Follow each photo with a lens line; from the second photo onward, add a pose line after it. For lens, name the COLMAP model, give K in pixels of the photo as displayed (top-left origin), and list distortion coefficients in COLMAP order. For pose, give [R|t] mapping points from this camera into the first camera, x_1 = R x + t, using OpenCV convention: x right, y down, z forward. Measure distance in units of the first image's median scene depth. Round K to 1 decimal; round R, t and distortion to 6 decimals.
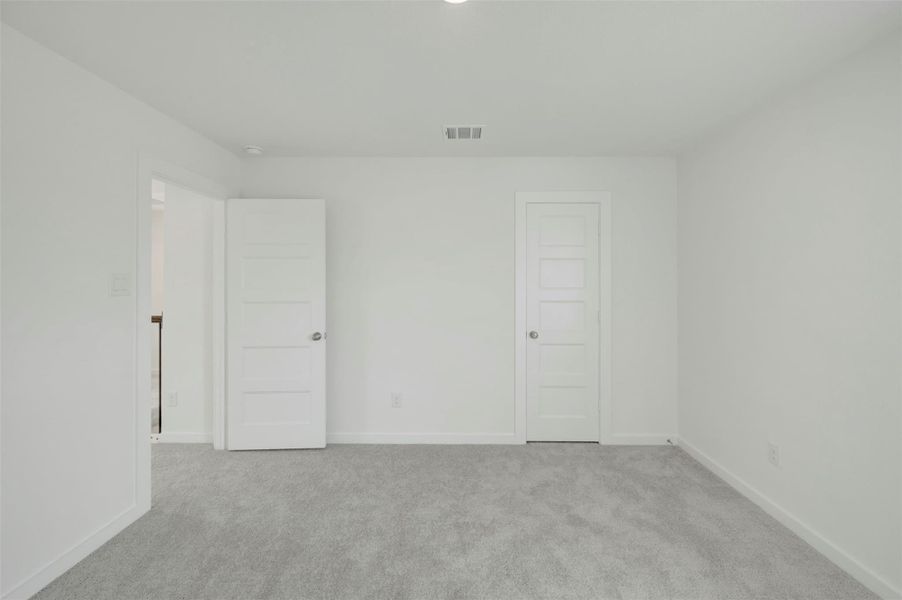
lens RADIAL K [[361.5, 0, 455.2], [0, 361.5, 291.3], [0, 0, 1]] dist [0.002335, 0.000098]
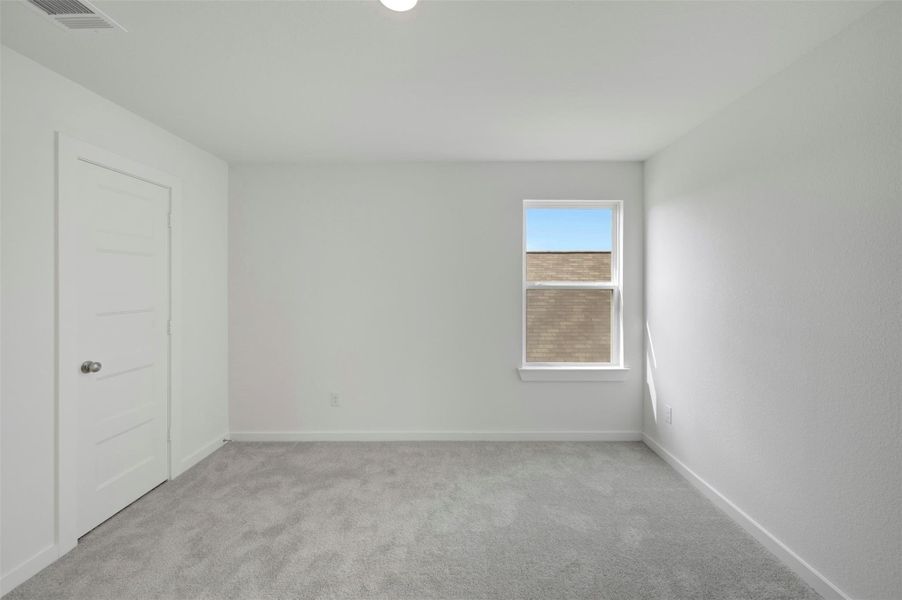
lens RADIAL K [[361.5, 0, 455.2], [0, 361.5, 291.3], [0, 0, 1]] dist [0.002335, 0.000098]
pose [[-0.001901, -0.014948, 0.999886, -0.521359], [0.022246, 0.999640, 0.014987, -0.013315], [-0.999751, 0.022271, -0.001568, 0.408631]]
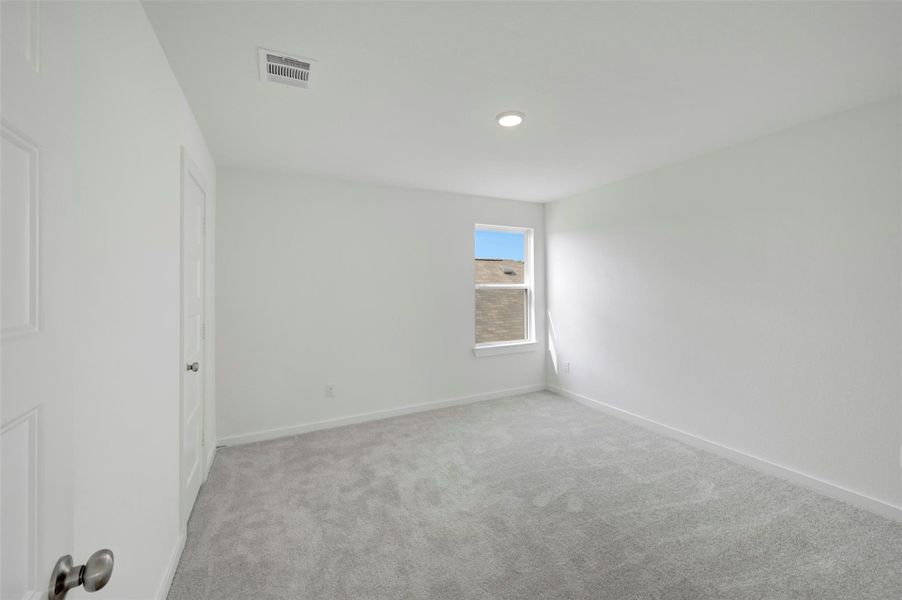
lens RADIAL K [[361.5, 0, 455.2], [0, 361.5, 291.3], [0, 0, 1]] dist [0.002335, 0.000098]
pose [[-0.451341, 0.001291, 0.892350, -0.743244], [0.035562, 0.999231, 0.016542, -0.019392], [-0.891642, 0.039200, -0.451040, 1.024753]]
